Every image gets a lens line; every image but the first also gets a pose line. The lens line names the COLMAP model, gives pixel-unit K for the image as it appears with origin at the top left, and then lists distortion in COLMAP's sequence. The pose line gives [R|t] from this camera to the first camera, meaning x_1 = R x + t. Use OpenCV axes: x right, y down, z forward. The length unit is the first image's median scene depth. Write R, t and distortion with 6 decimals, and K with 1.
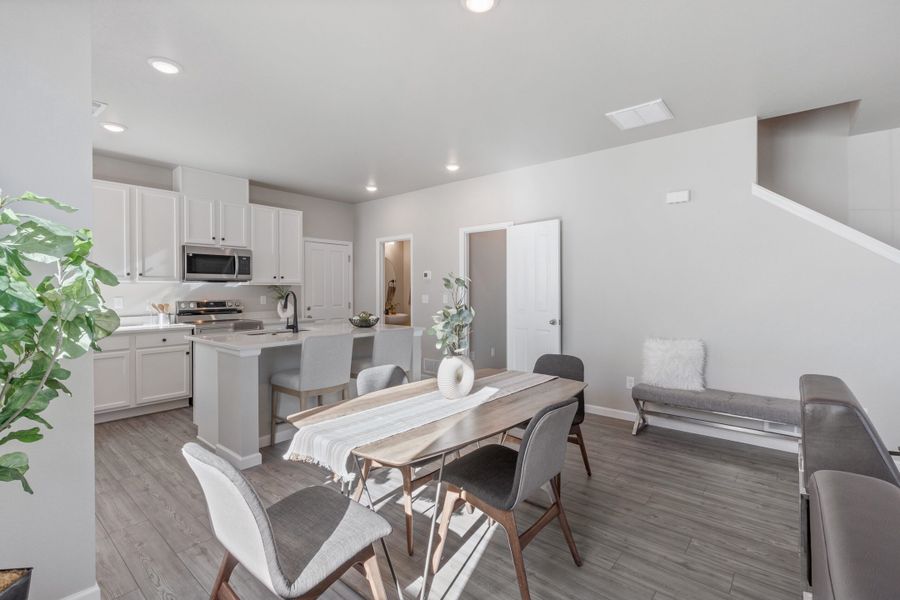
lens RADIAL K [[410.2, 0, 451.7], [0, 410.2, 292.5], [0, 0, 1]] dist [0.003023, 0.000234]
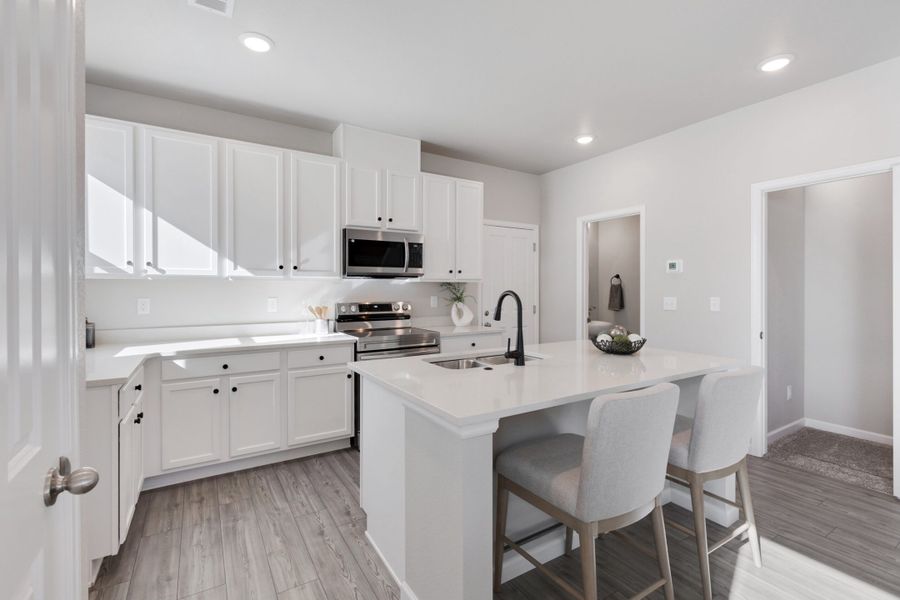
lens RADIAL K [[403.9, 0, 448.3], [0, 403.9, 289.0], [0, 0, 1]] dist [0.000011, 0.000133]
pose [[0.950579, 0.002779, -0.310470, -0.239079], [-0.004601, 0.999976, -0.005137, -0.002201], [0.310448, 0.006311, 0.950569, 0.351870]]
